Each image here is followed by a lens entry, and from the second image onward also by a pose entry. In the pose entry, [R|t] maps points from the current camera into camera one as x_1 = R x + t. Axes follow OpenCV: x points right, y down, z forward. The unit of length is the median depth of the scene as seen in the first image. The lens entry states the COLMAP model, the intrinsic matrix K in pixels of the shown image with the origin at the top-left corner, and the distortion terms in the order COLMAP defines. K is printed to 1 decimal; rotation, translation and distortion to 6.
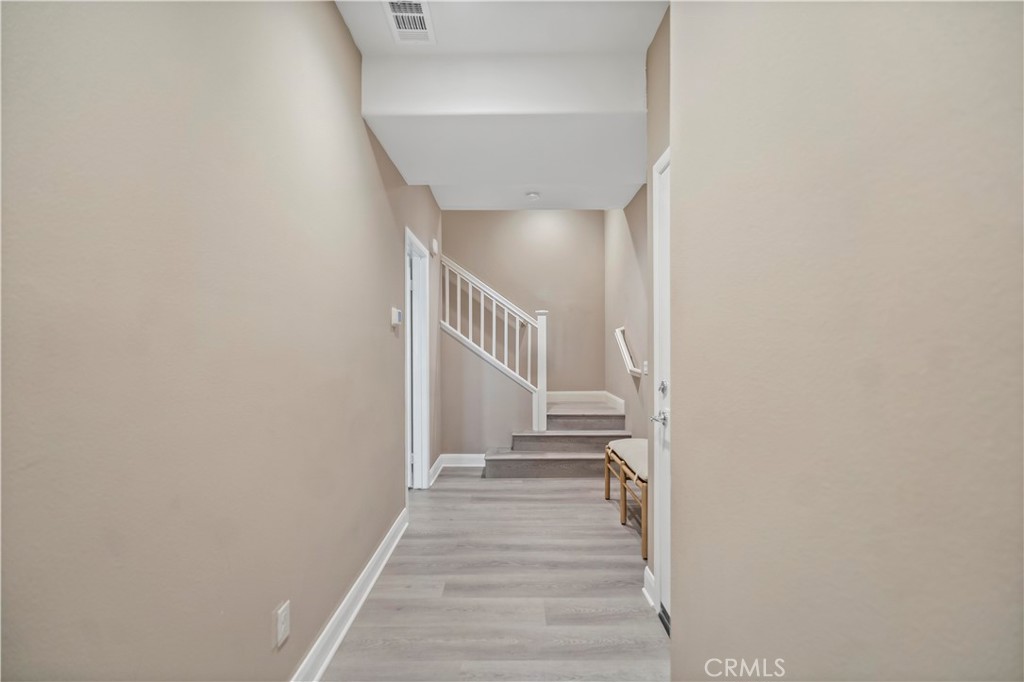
lens RADIAL K [[459.6, 0, 512.0], [0, 459.6, 341.0], [0, 0, 1]] dist [0.003023, 0.000406]
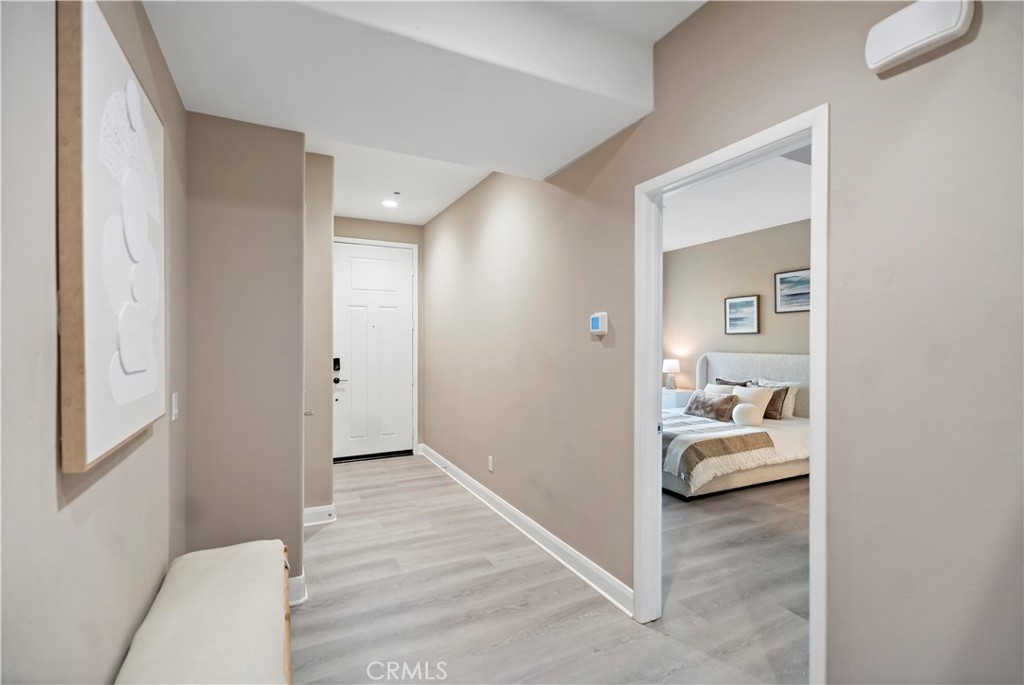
lens RADIAL K [[459.6, 0, 512.0], [0, 459.6, 342.5], [0, 0, 1]] dist [0.003023, 0.000406]
pose [[-0.891964, 0.005763, -0.452069, 0.325745], [0.003660, 0.999978, 0.005526, -0.028612], [0.452091, 0.003274, -0.891966, 2.041829]]
